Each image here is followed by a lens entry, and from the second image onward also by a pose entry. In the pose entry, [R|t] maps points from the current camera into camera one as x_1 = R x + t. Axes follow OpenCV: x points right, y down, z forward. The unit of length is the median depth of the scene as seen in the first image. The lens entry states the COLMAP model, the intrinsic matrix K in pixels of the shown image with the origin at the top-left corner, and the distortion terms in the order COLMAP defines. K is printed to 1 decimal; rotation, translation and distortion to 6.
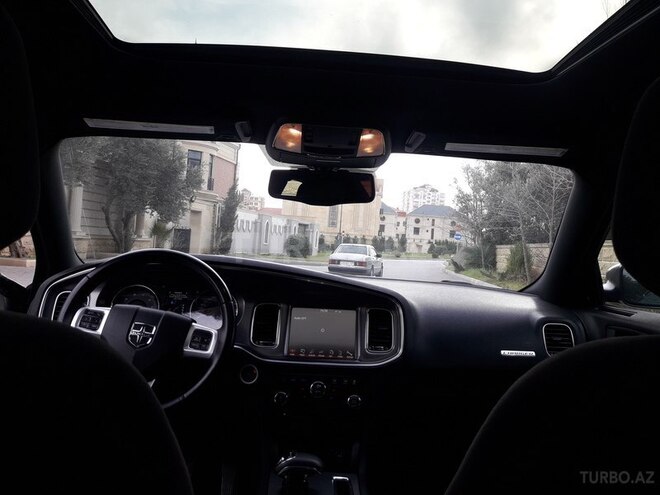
lens RADIAL K [[535.7, 0, 340.1], [0, 535.7, 248.4], [0, 0, 1]] dist [0.118919, -0.220459]
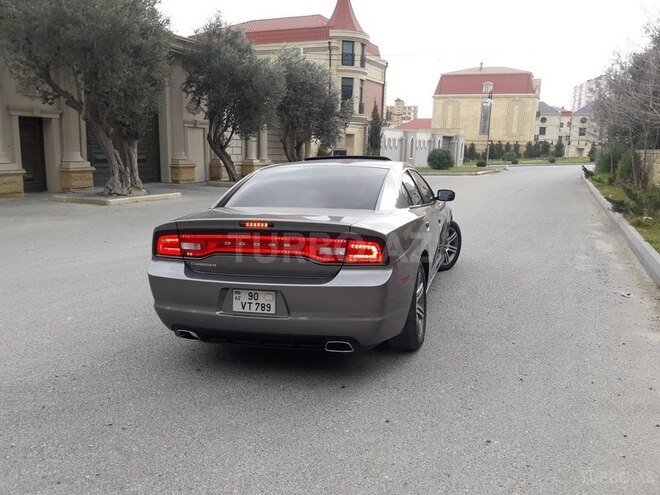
lens RADIAL K [[535.7, 0, 340.1], [0, 535.7, 248.4], [0, 0, 1]] dist [0.118919, -0.220459]
pose [[0.958614, 0.000548, -0.284710, 0.034817], [0.046425, 0.986314, 0.158209, -0.007130], [0.280900, -0.164879, 0.945468, -0.115139]]
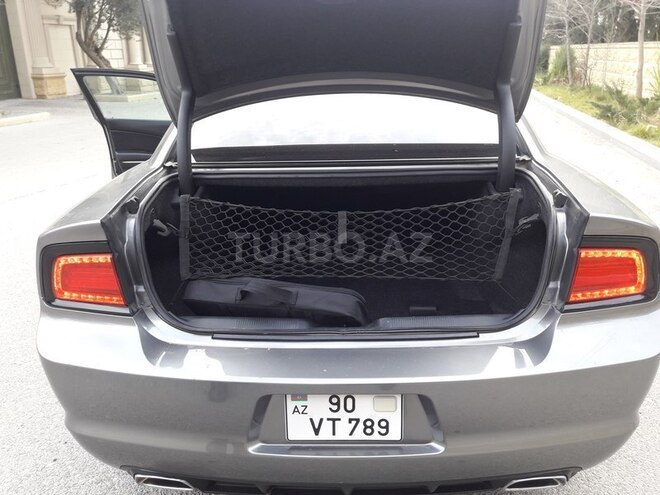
lens RADIAL K [[557.9, 0, 340.5], [0, 557.9, 257.6], [0, 0, 1]] dist [-0.004267, -0.010582]
pose [[0.993313, -0.031711, -0.111010, 0.006099], [0.067520, 0.939515, 0.335788, -0.007115], [0.093647, -0.341038, 0.935373, -0.075614]]
